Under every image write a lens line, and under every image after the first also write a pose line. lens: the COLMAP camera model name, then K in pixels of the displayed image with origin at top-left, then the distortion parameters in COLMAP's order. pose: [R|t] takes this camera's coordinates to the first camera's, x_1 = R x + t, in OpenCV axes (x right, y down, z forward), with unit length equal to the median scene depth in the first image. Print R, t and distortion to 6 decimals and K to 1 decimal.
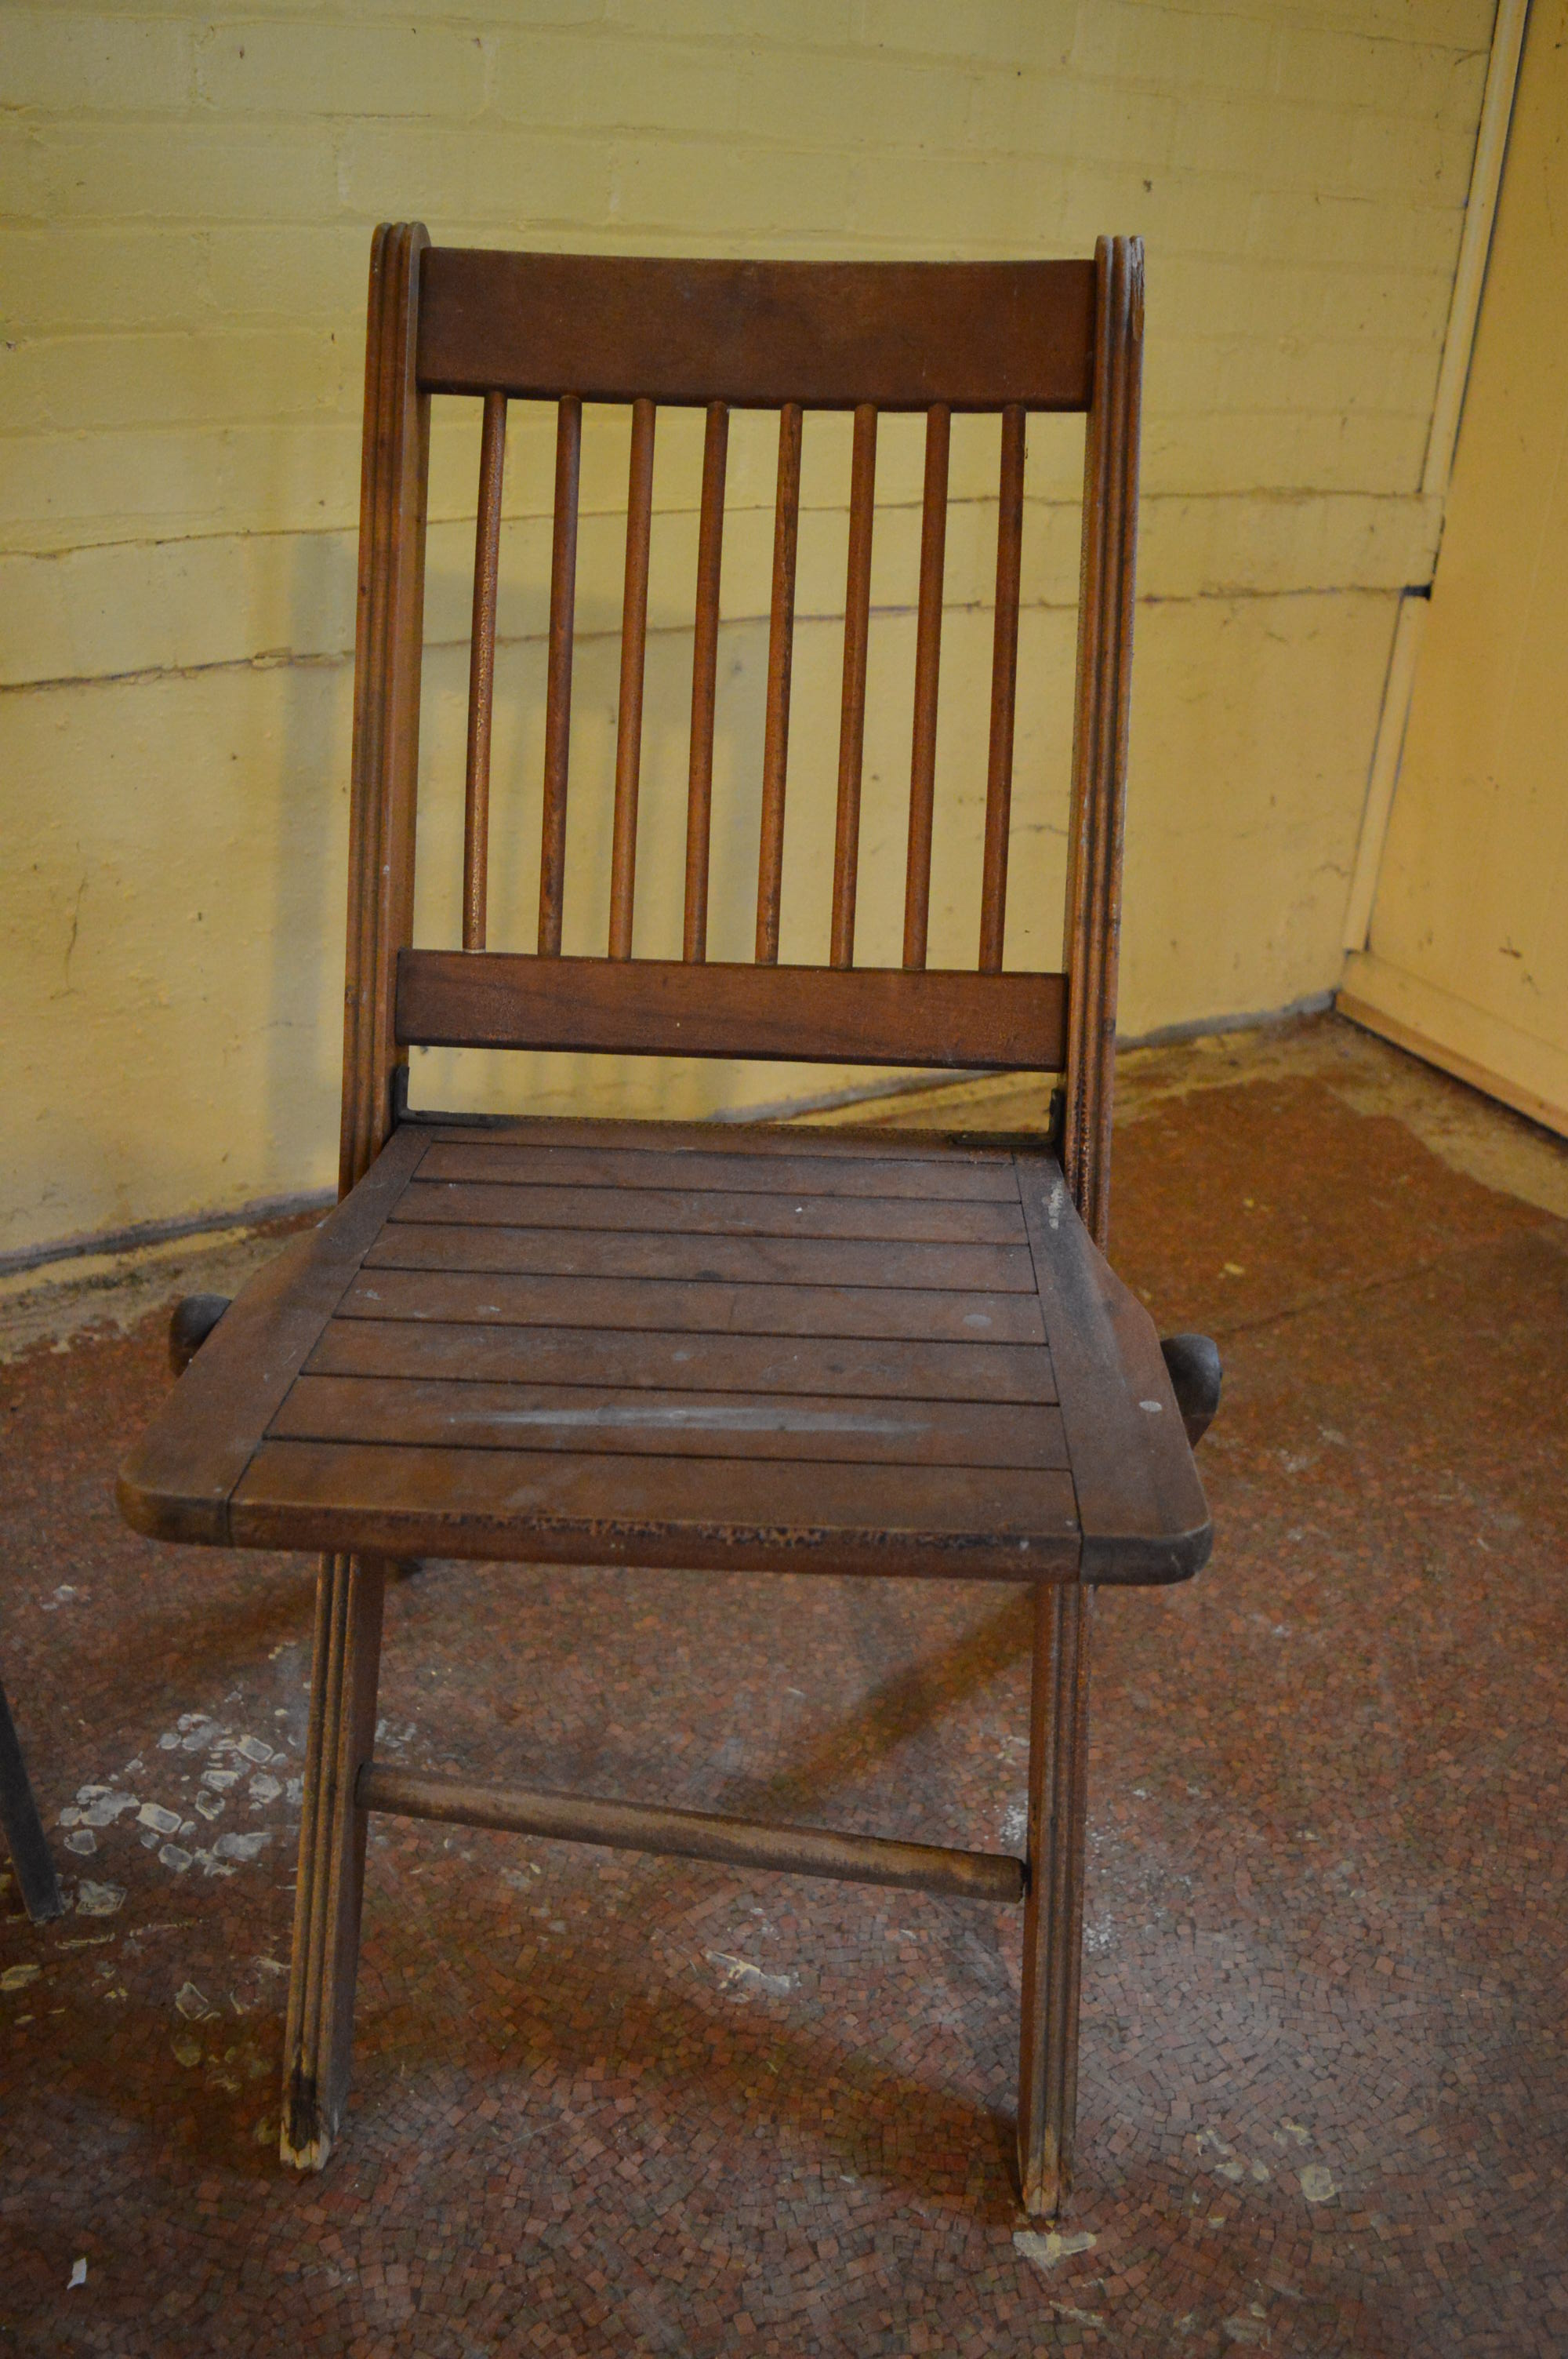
lens RADIAL K [[1871.6, 0, 782.3], [0, 1871.6, 1203.9], [0, 0, 1]] dist [-0.100123, 0.026909]
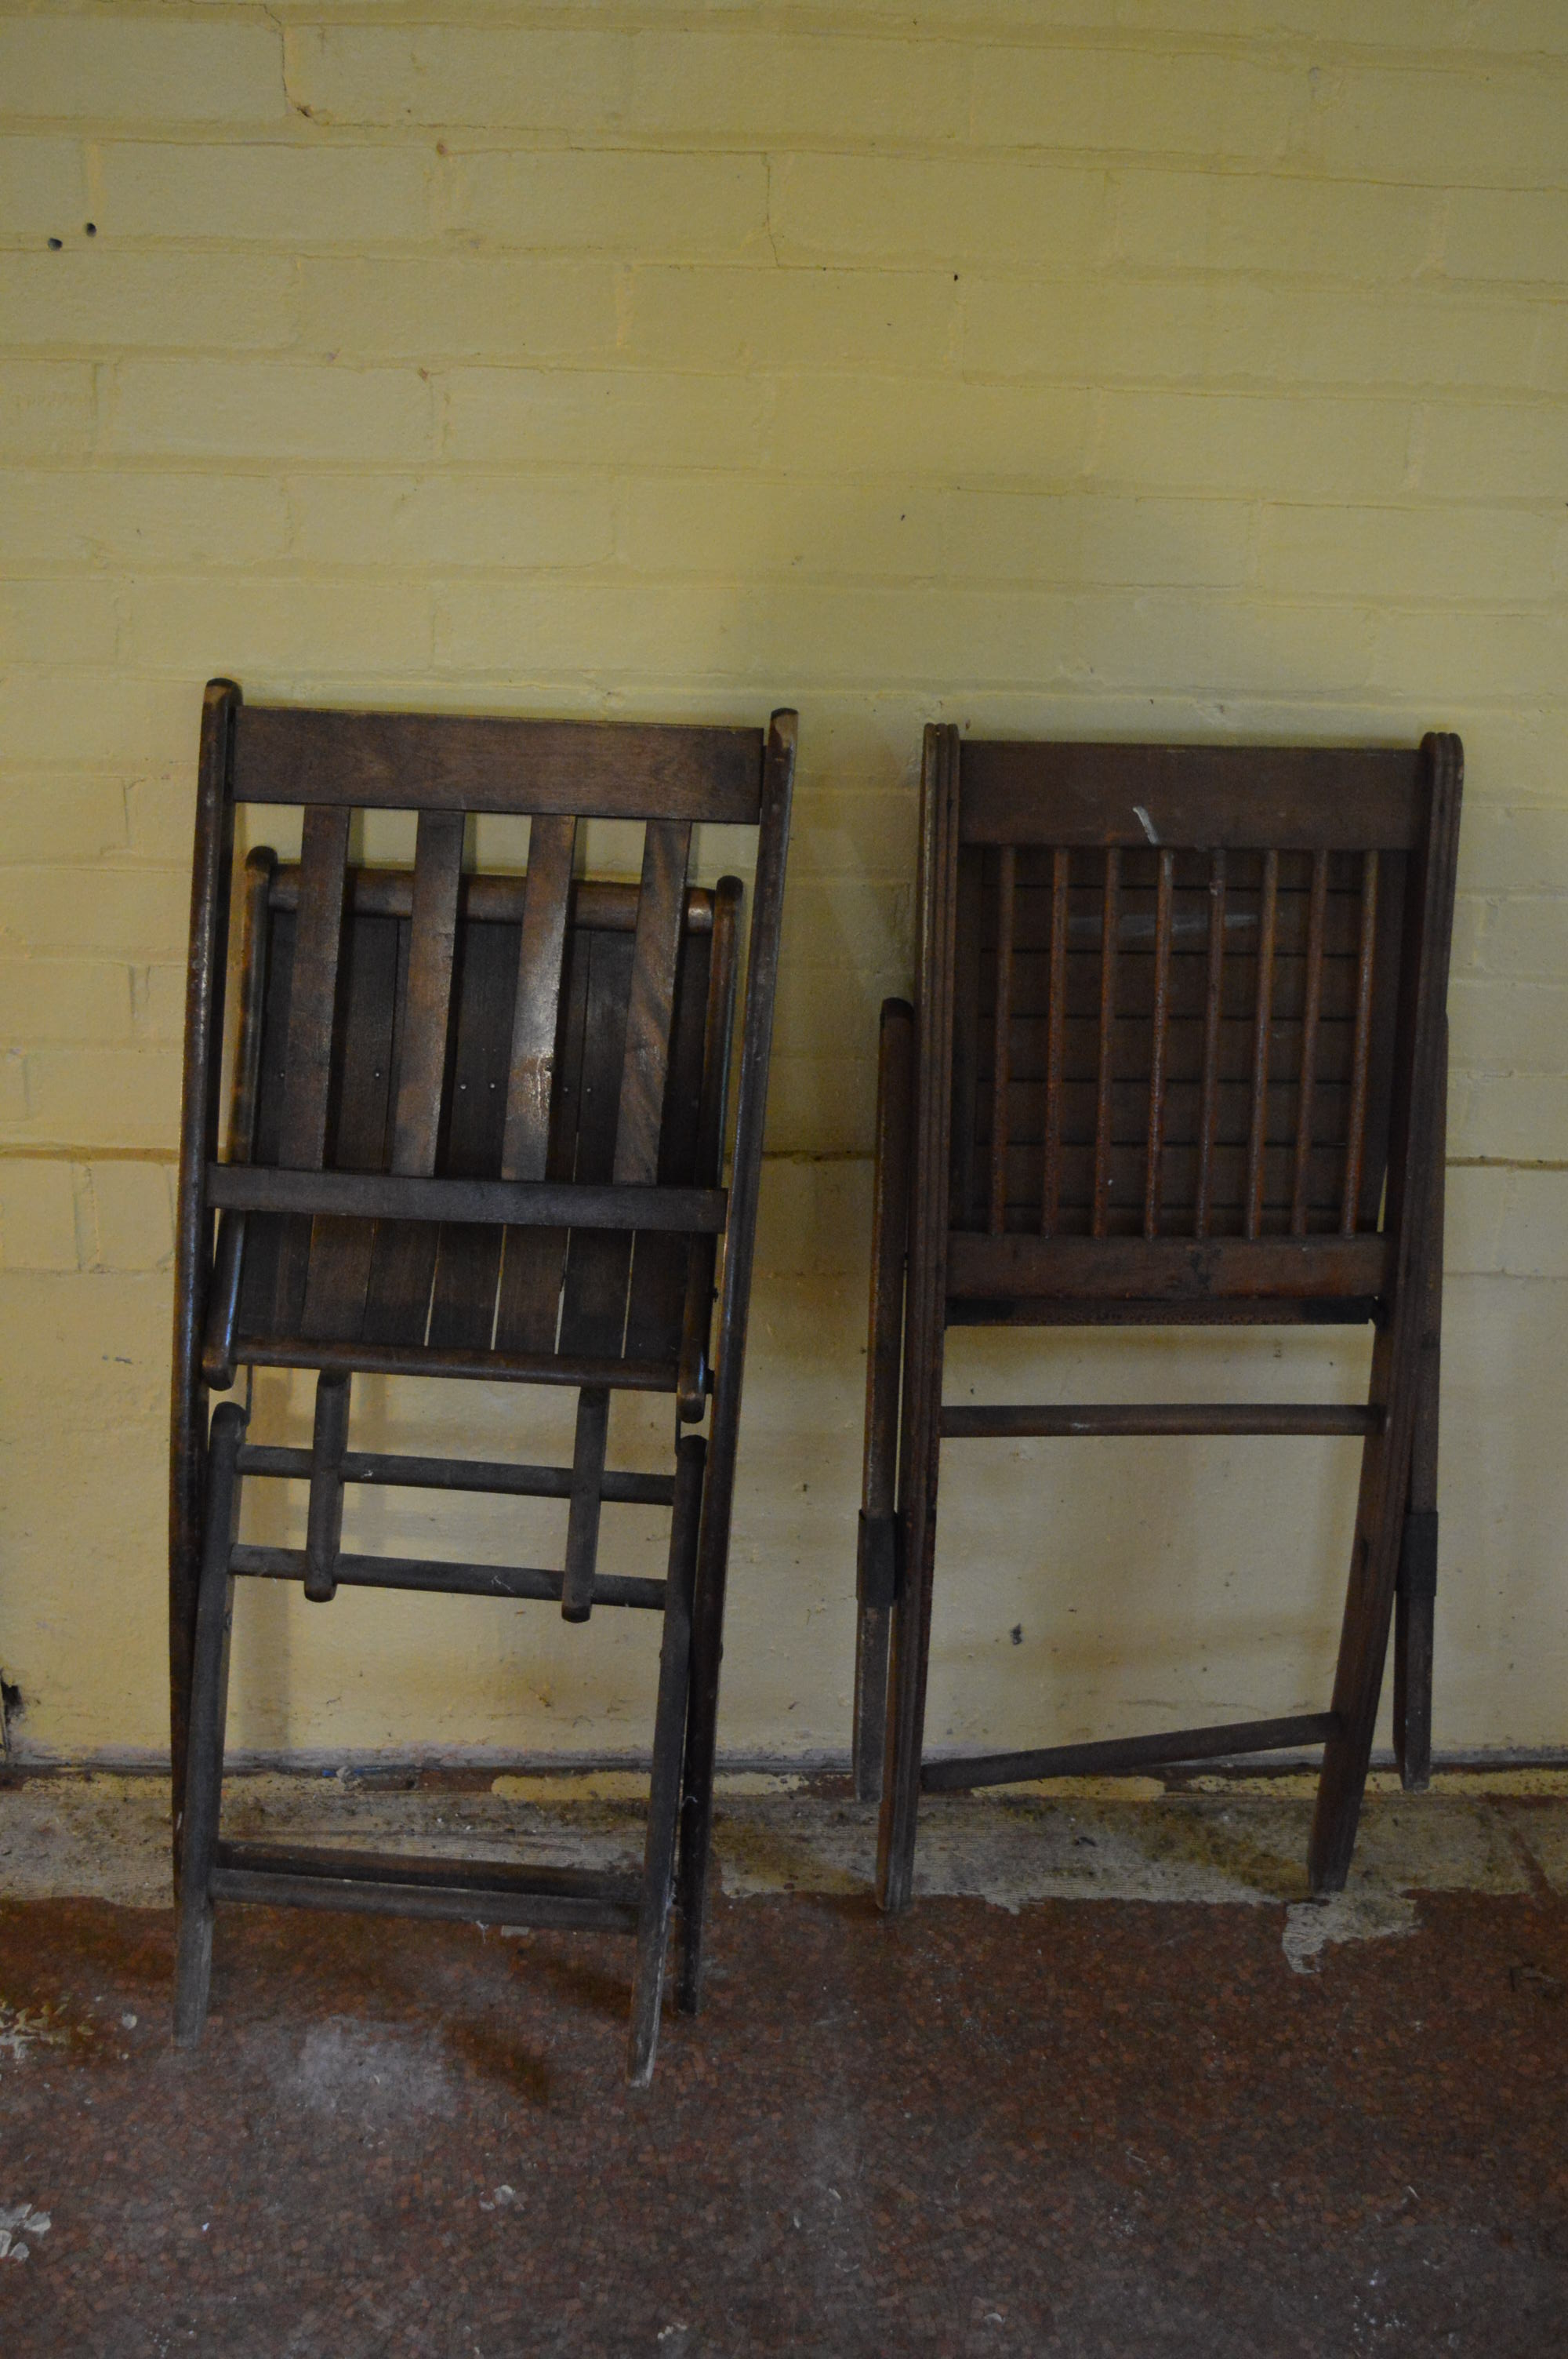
lens RADIAL K [[2468.7, 0, 784.0], [0, 2468.7, 1179.5], [0, 0, 1]] dist [-0.071762, 0.020250]
pose [[0.904341, 0.191491, -0.381442, 0.231097], [-0.206260, 0.978495, 0.002210, -0.515852], [0.373662, 0.076678, 0.924390, -0.363507]]
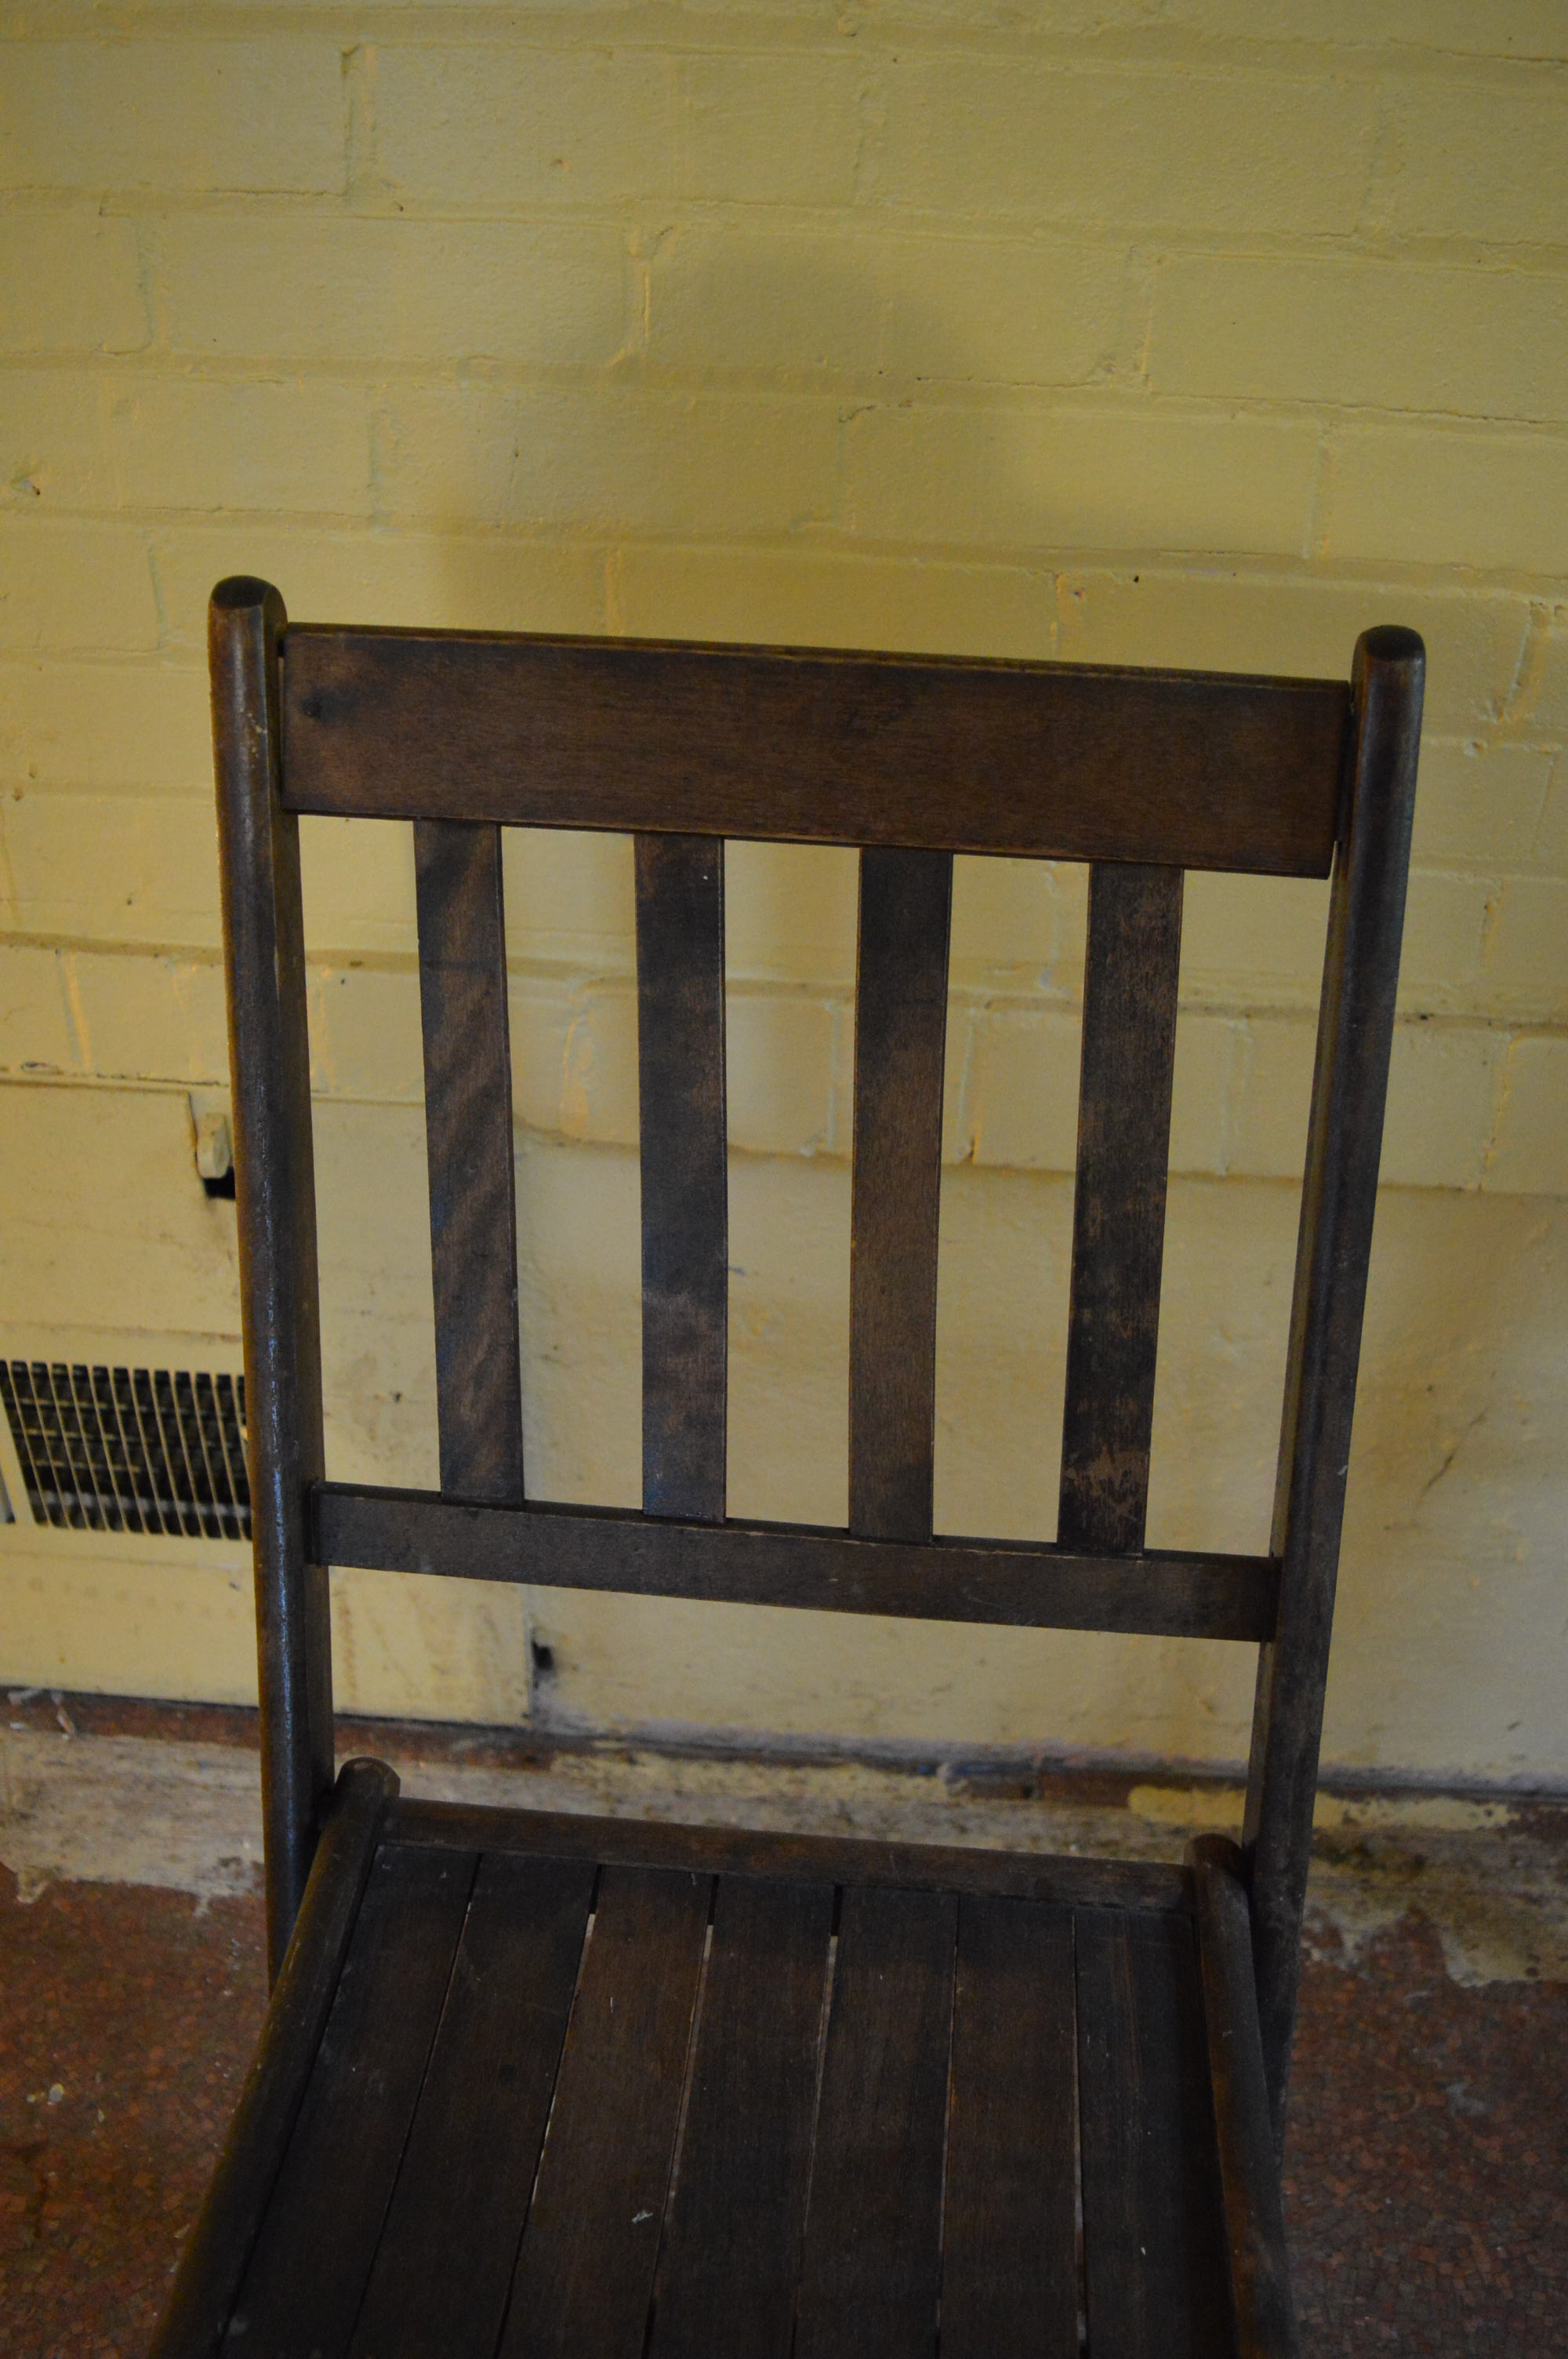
lens RADIAL K [[1871.6, 0, 782.3], [0, 1871.6, 1203.9], [0, 0, 1]] dist [-0.100123, 0.026909]
pose [[0.854412, 0.277003, -0.439602, -0.499633], [-0.248050, 0.960862, 0.123350, -0.437866], [0.456565, 0.003651, 0.889683, 0.327444]]
